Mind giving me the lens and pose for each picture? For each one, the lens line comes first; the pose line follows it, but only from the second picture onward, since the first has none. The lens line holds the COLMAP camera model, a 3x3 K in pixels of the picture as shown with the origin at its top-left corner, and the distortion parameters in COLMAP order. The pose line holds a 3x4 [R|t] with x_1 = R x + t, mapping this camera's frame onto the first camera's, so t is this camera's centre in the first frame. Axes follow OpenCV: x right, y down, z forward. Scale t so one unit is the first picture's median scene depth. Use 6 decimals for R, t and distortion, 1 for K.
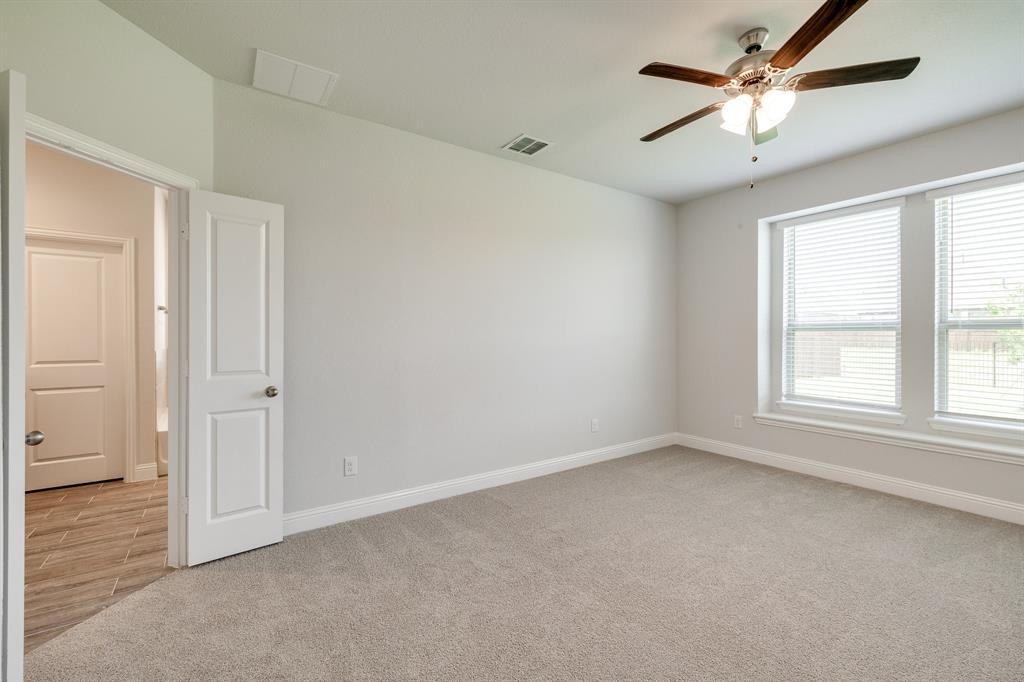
lens RADIAL K [[439.6, 0, 511.4], [0, 439.6, 338.6], [0, 0, 1]] dist [0.000899, 0.000154]
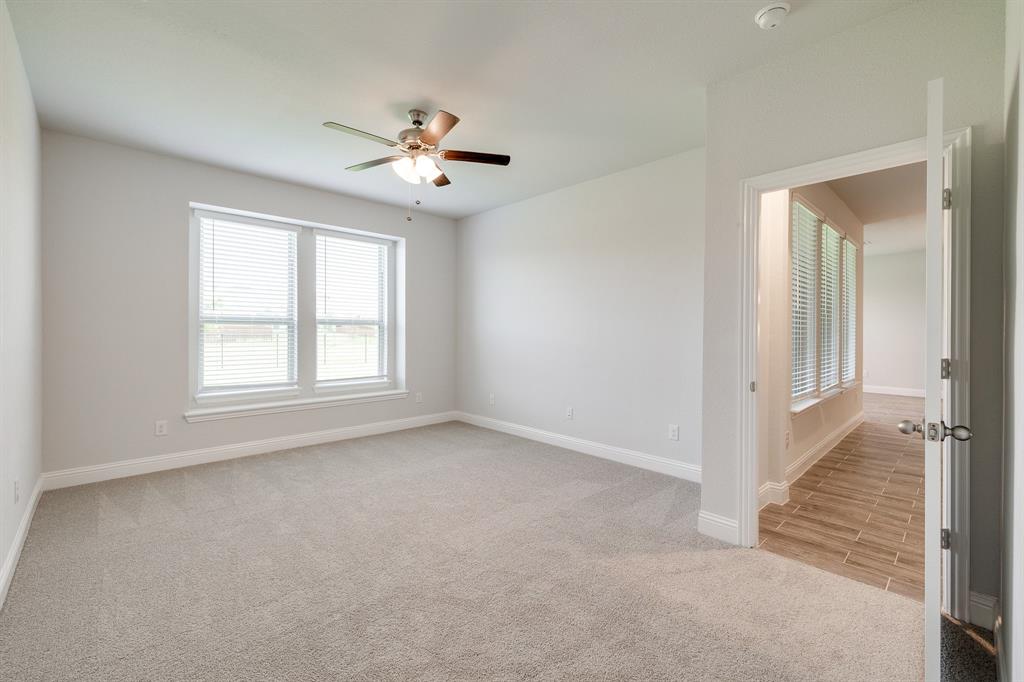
lens RADIAL K [[437.1, 0, 505.1], [0, 437.1, 330.7], [0, 0, 1]] dist [0.001591, 0.000470]
pose [[-0.150395, -0.002096, 0.988624, -0.507156], [-0.002044, 0.999996, 0.001809, -0.004283], [-0.988624, -0.001748, -0.150399, 0.548339]]
